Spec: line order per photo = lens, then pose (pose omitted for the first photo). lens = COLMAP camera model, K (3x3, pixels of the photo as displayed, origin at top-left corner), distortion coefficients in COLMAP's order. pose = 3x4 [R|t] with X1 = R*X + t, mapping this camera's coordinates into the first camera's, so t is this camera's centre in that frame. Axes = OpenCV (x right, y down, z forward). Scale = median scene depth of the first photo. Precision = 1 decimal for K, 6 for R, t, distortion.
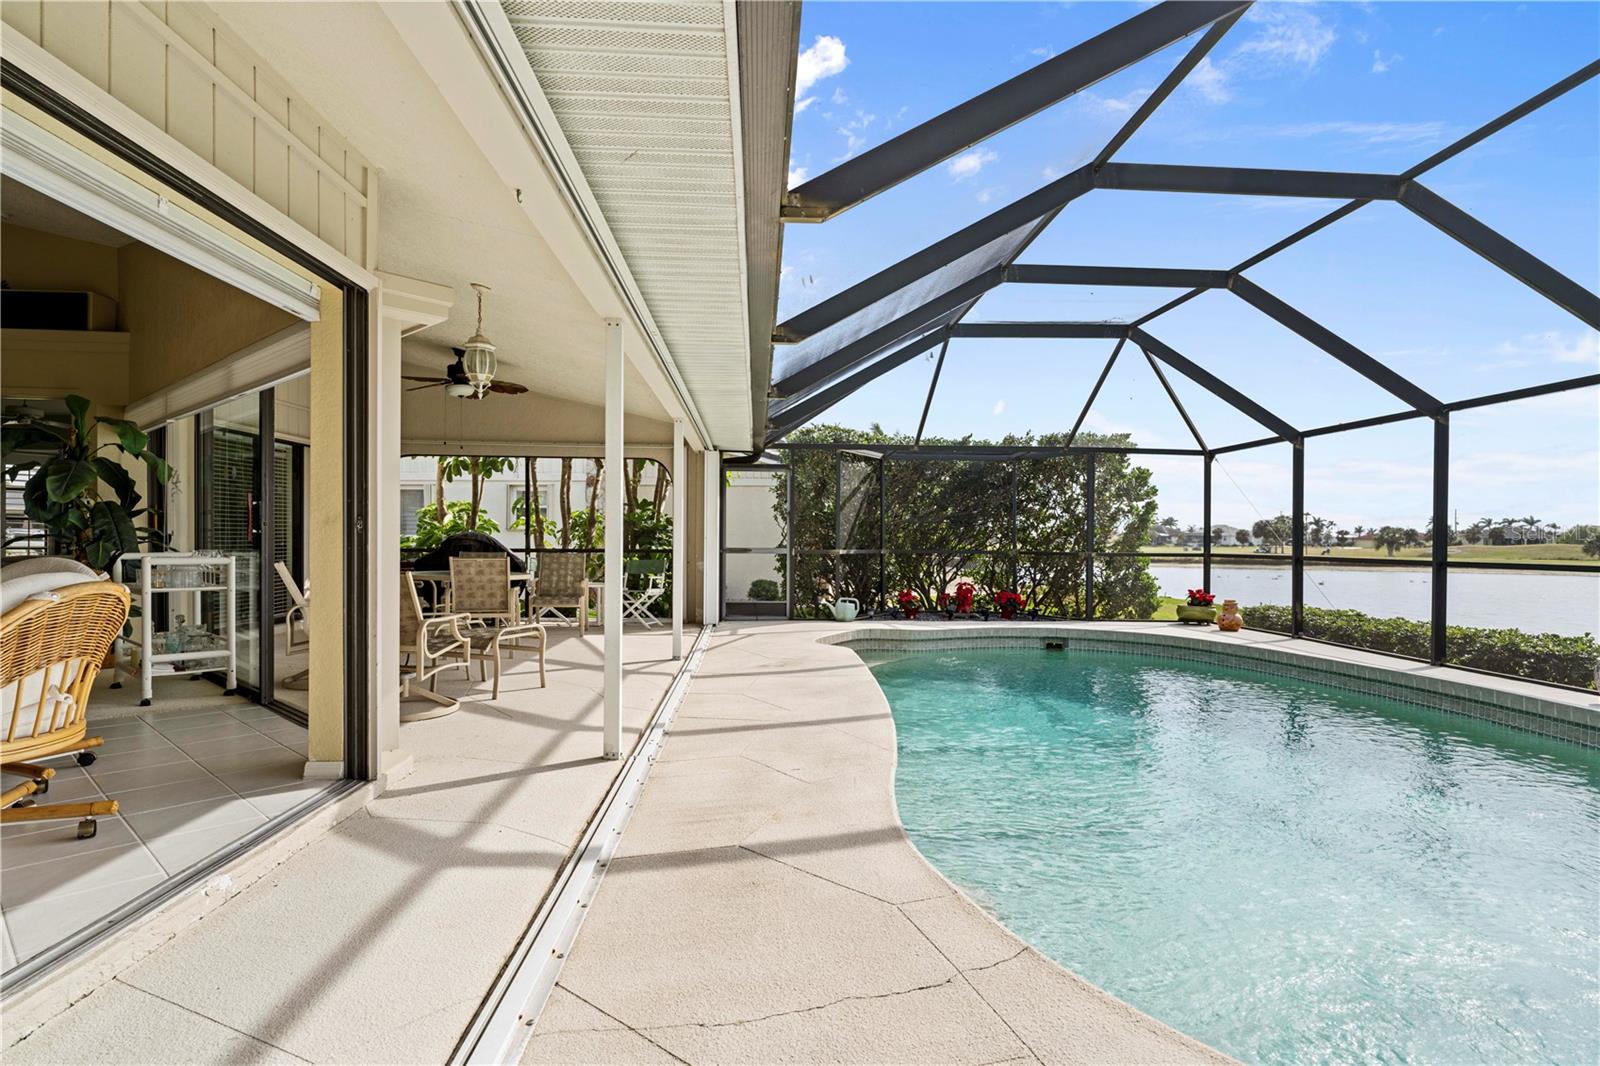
lens RADIAL K [[808.4, 0, 819.2], [0, 808.4, 554.9], [0, 0, 1]] dist [0.004015, -0.002269]
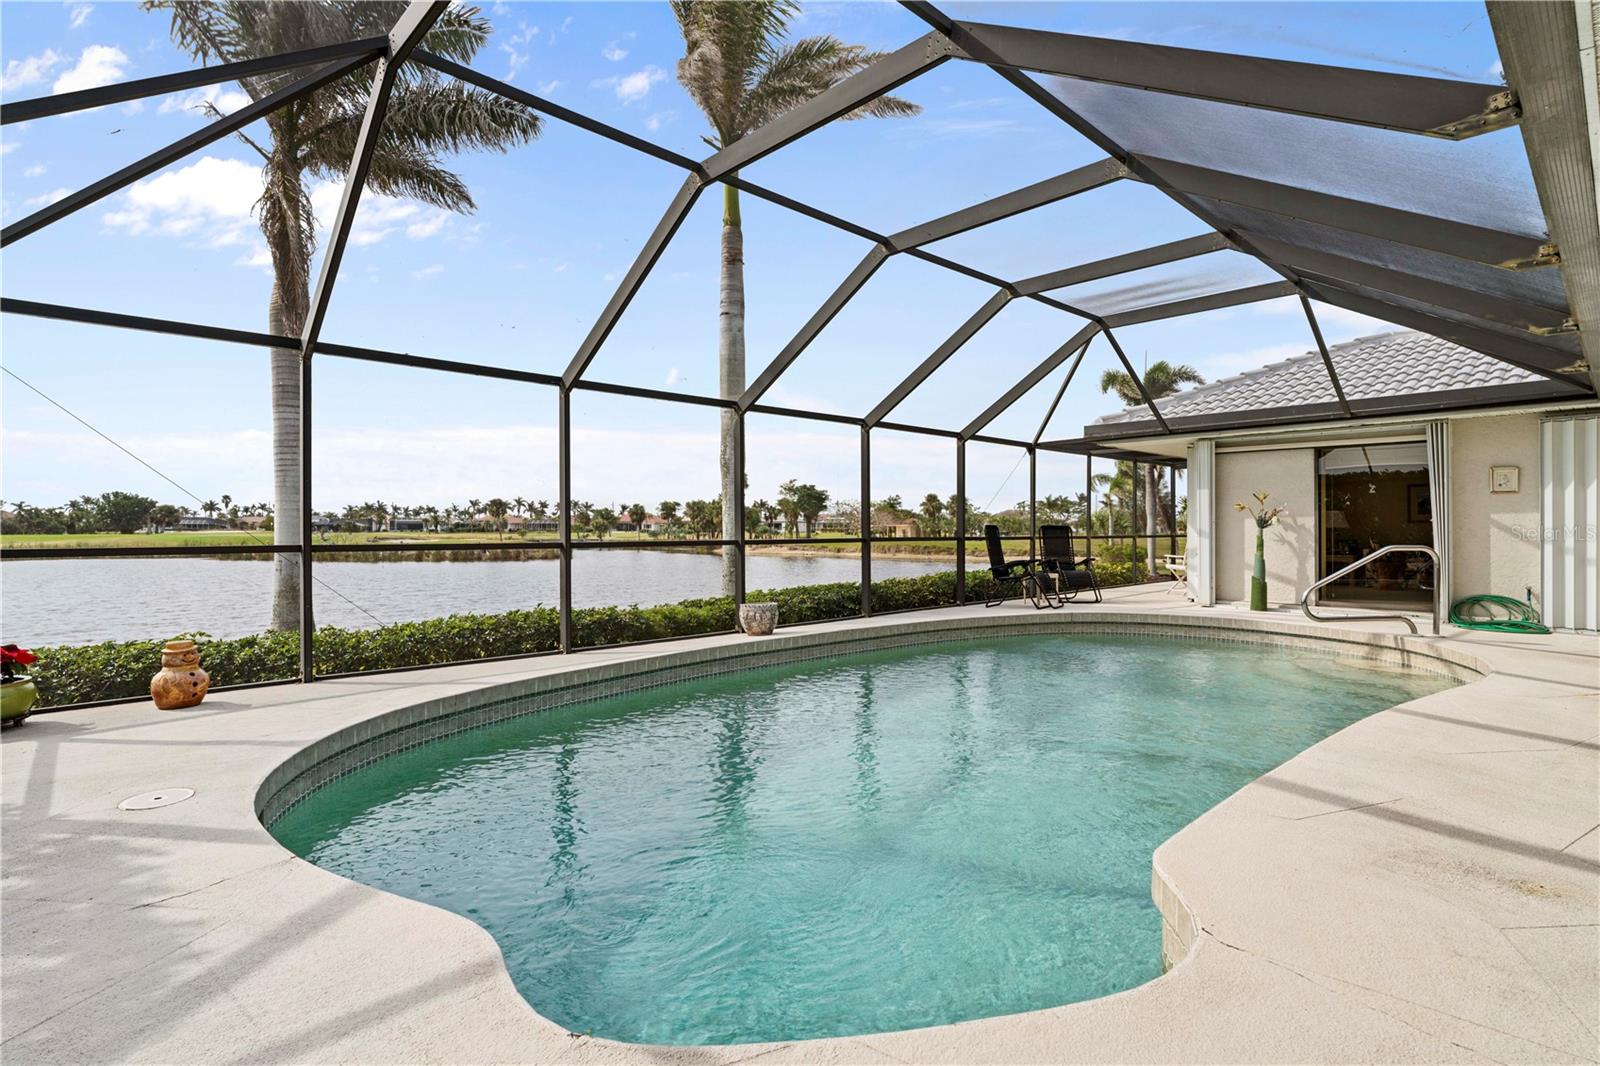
lens RADIAL K [[808.4, 0, 807.7], [0, 808.4, 527.7], [0, 0, 1]] dist [0.004015, -0.002269]
pose [[-0.635267, -0.007037, 0.772260, -0.106521], [0.007719, 0.999851, 0.015461, -0.015074], [-0.772254, 0.015783, -0.635118, 0.932593]]
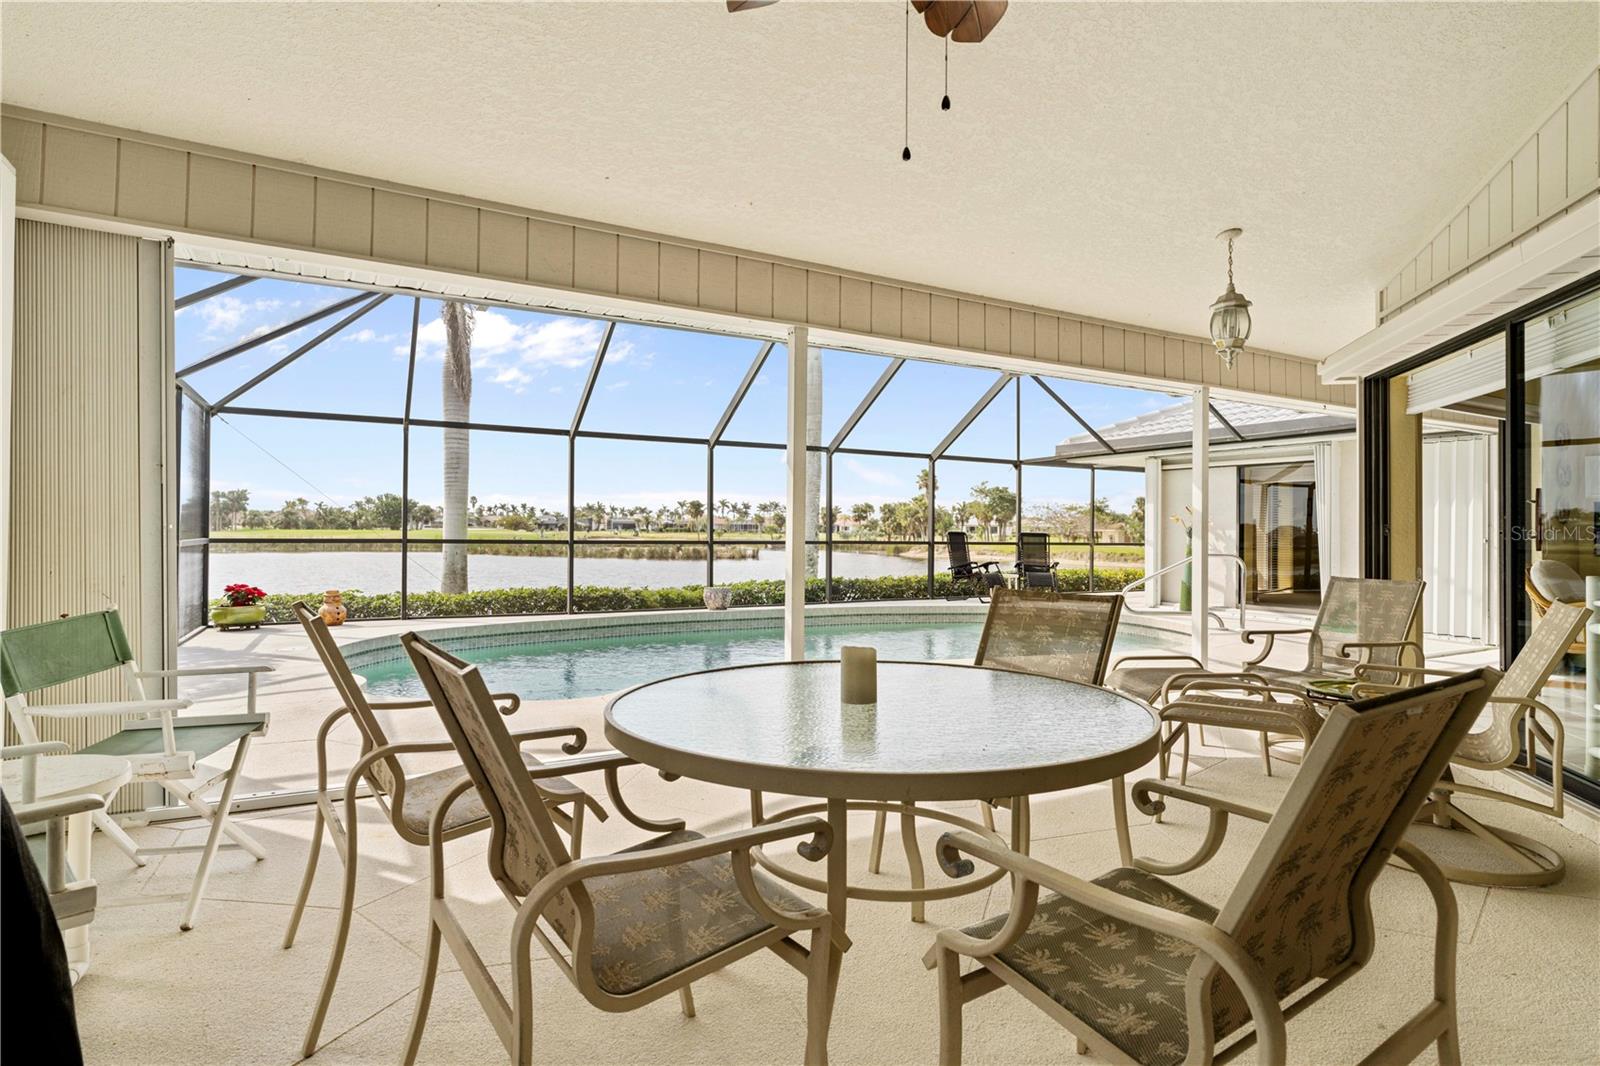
lens RADIAL K [[853.4, 0, 802.9], [0, 853.4, 539.5], [0, 0, 1]] dist [-0.000814, -0.000012]
pose [[-0.416771, -0.022948, 0.908722, -0.493459], [-0.000132, 0.999683, 0.025185, -0.021178], [-0.909012, 0.010377, -0.416642, 0.838729]]
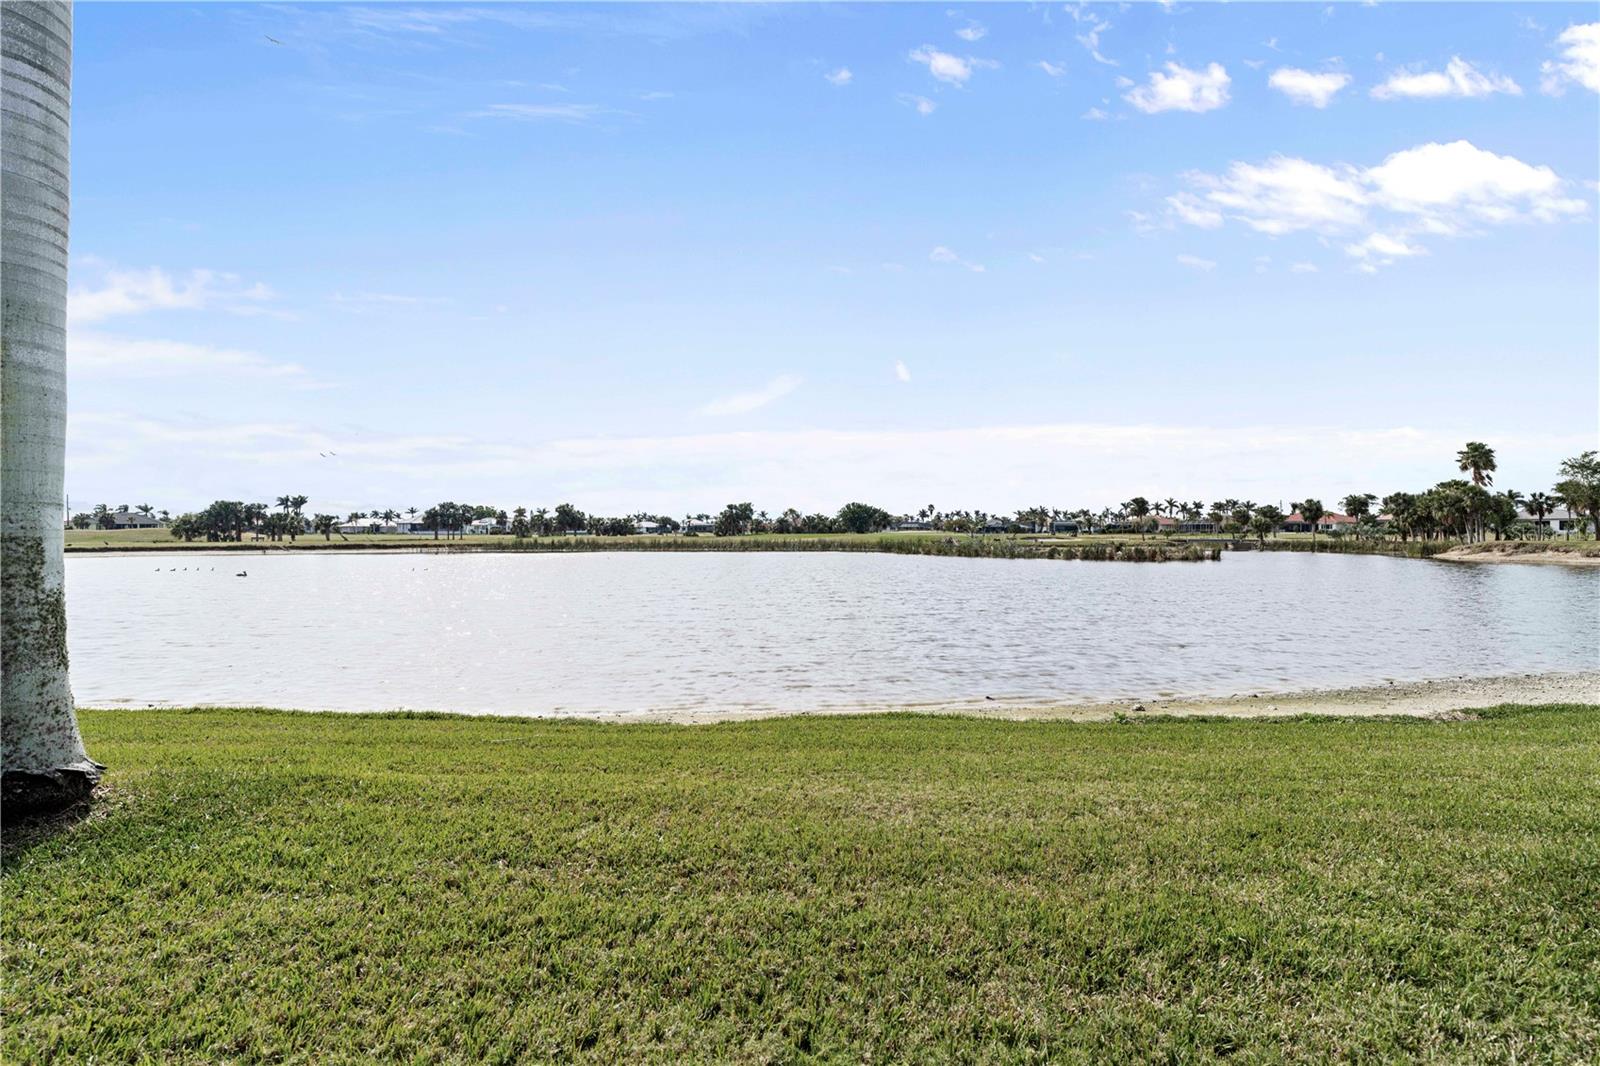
lens RADIAL K [[735.5, 0, 798.0], [0, 735.5, 527.9], [0, 0, 1]] dist [0.016548, -0.001928]
pose [[0.132429, -0.002555, 0.991189, 0.760409], [0.018456, 0.999830, 0.000111, 0.045998], [-0.991021, 0.018279, 0.132454, 0.368263]]
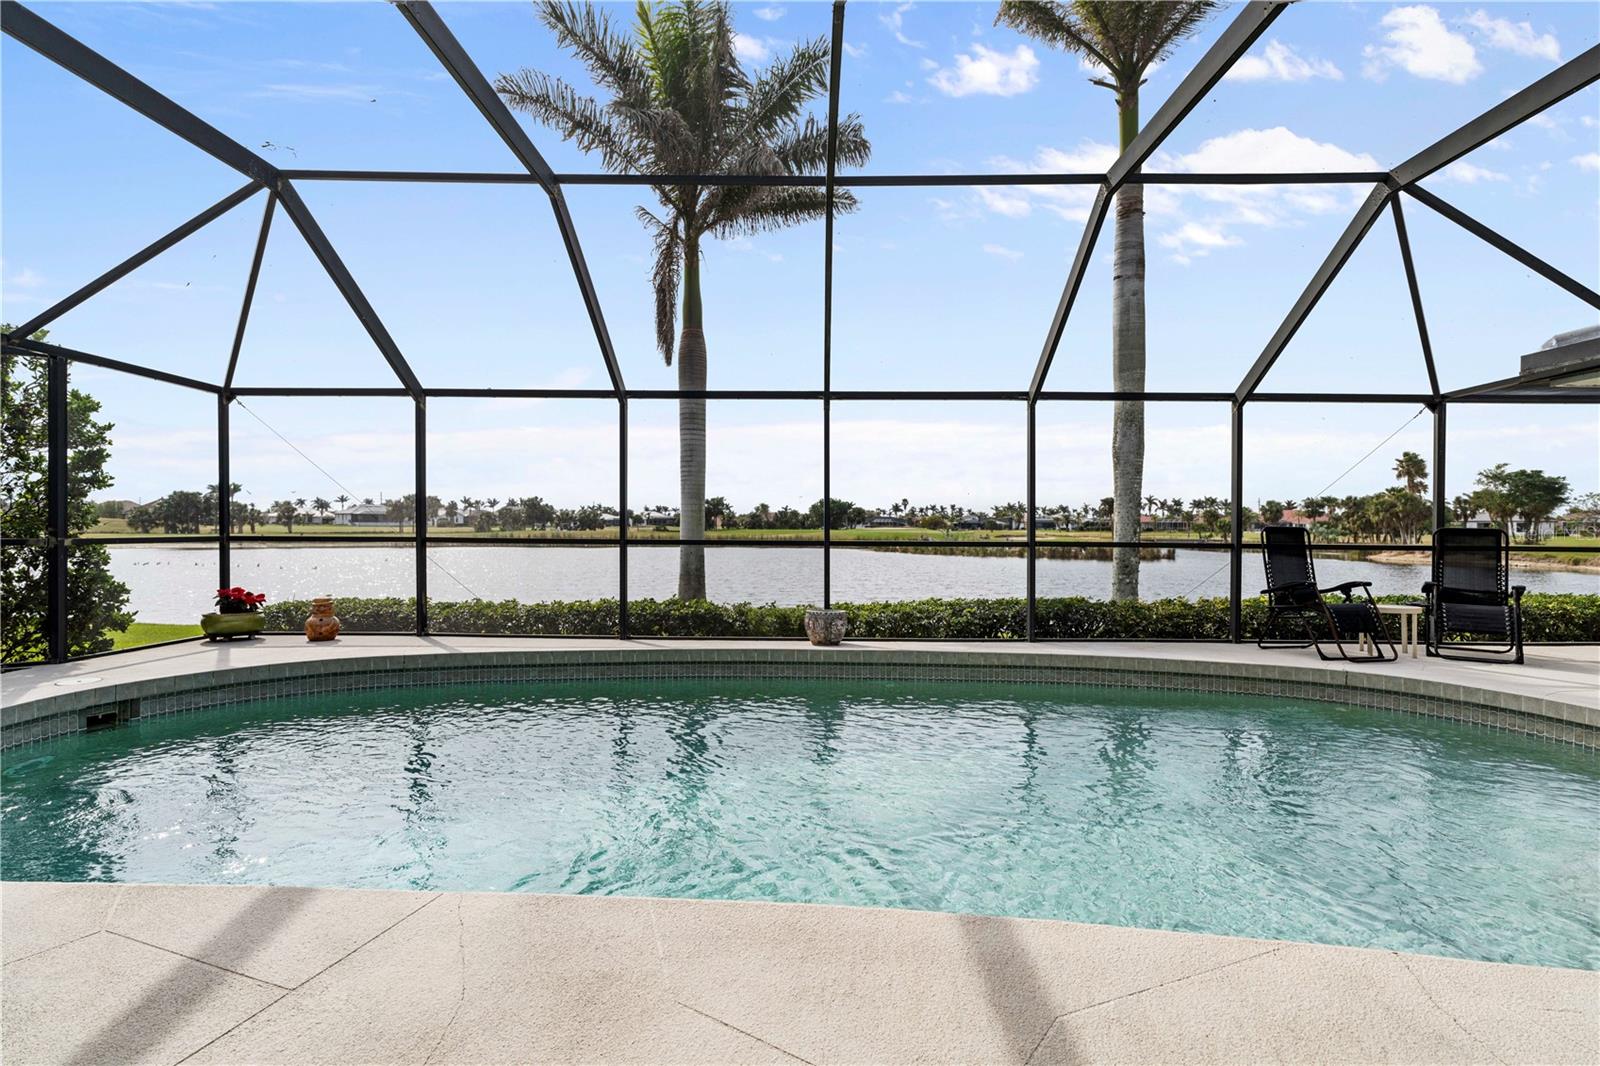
lens RADIAL K [[808.4, 0, 793.4], [0, 808.4, 527.5], [0, 0, 1]] dist [0.004015, -0.002269]
pose [[0.088075, -0.010336, 0.996060, -0.177761], [0.009732, 0.999907, 0.009515, -0.011010], [-0.996066, 0.008856, 0.088168, 0.485825]]
